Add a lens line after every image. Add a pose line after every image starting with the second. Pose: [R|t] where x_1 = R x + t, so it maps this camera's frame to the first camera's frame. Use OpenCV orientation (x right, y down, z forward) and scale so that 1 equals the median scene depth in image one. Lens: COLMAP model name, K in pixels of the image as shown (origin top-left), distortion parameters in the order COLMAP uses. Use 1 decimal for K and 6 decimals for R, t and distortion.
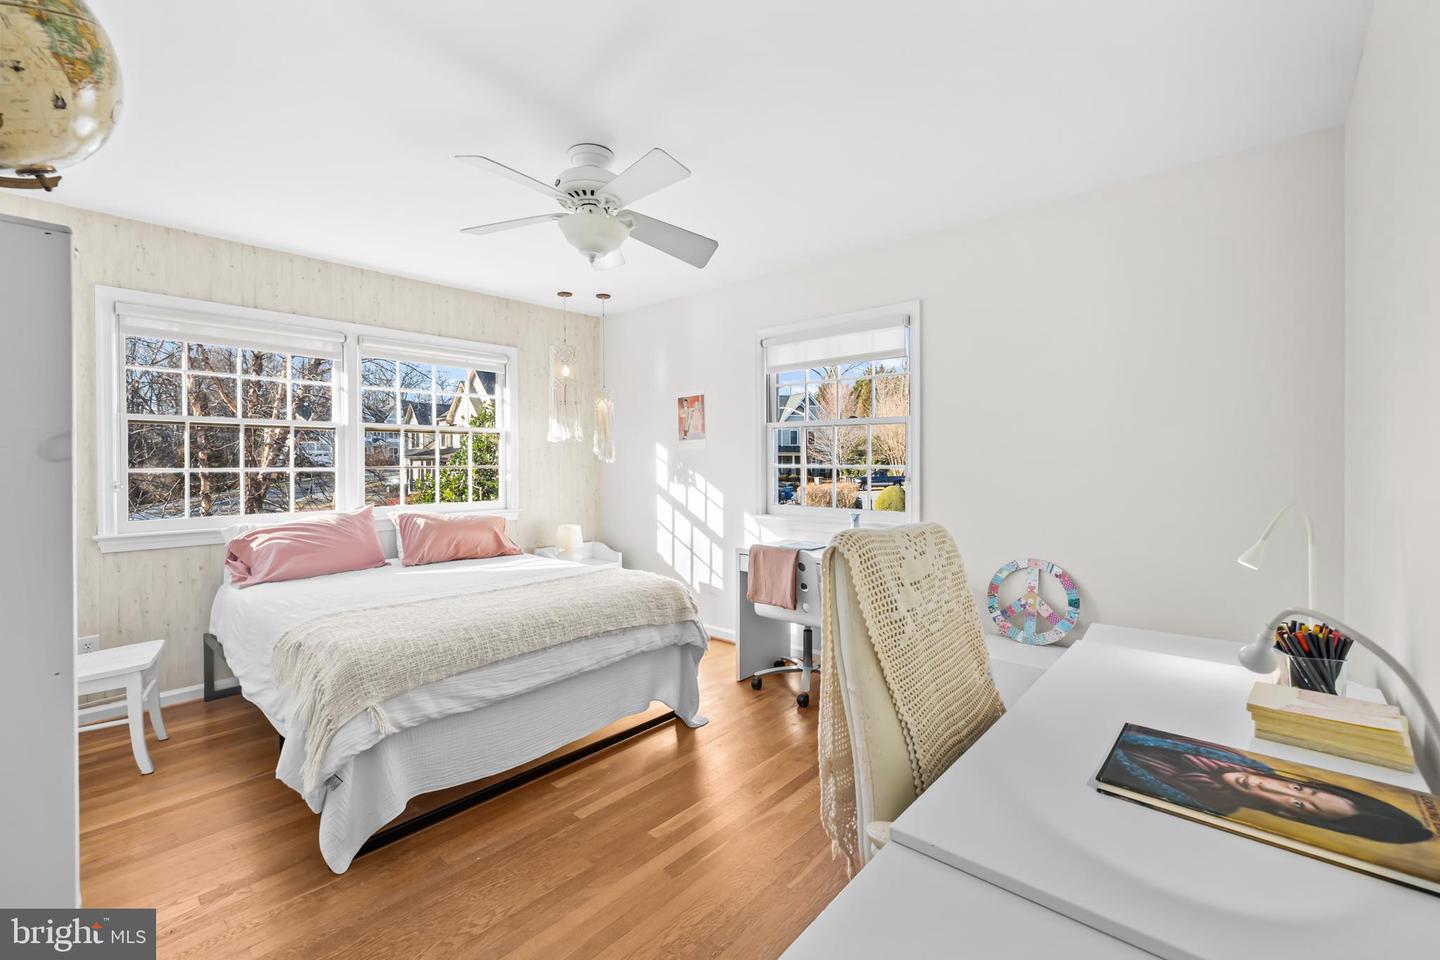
lens RADIAL K [[616.8, 0, 726.1], [0, 616.8, 471.2], [0, 0, 1]] dist [-0.002244, 0.001007]
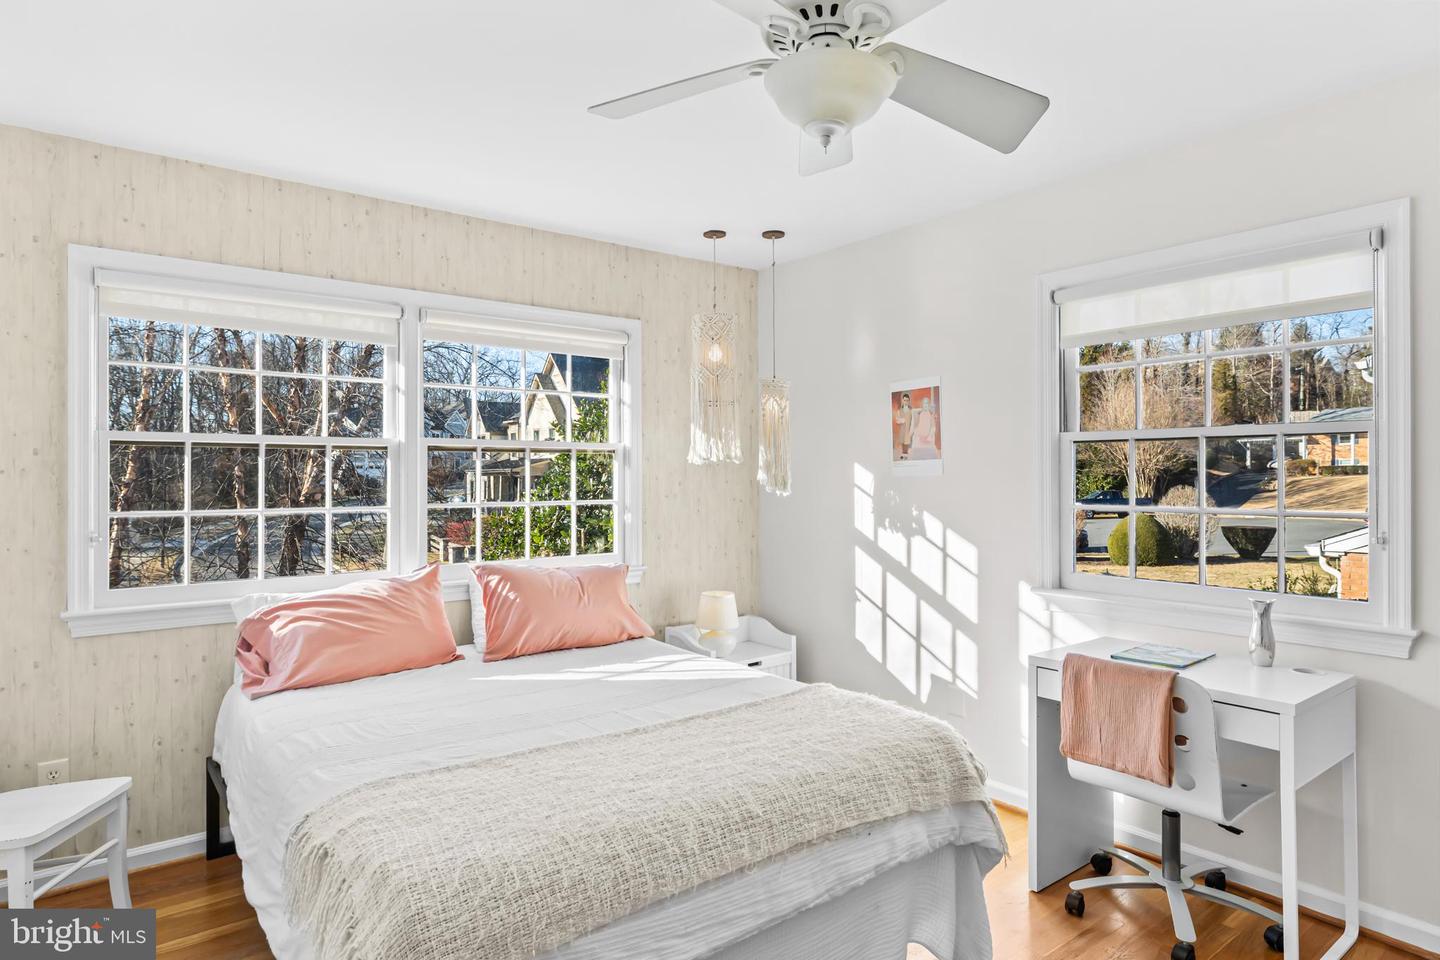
lens RADIAL K [[822.6, 0, 719.4], [0, 822.6, 477.0], [0, 0, 1]] dist [0.000834, -0.002614]
pose [[0.983383, 0.000049, -0.181545, -0.132594], [-0.002207, 0.999929, -0.011682, -0.031498], [0.181531, 0.011888, 0.983313, 0.211258]]
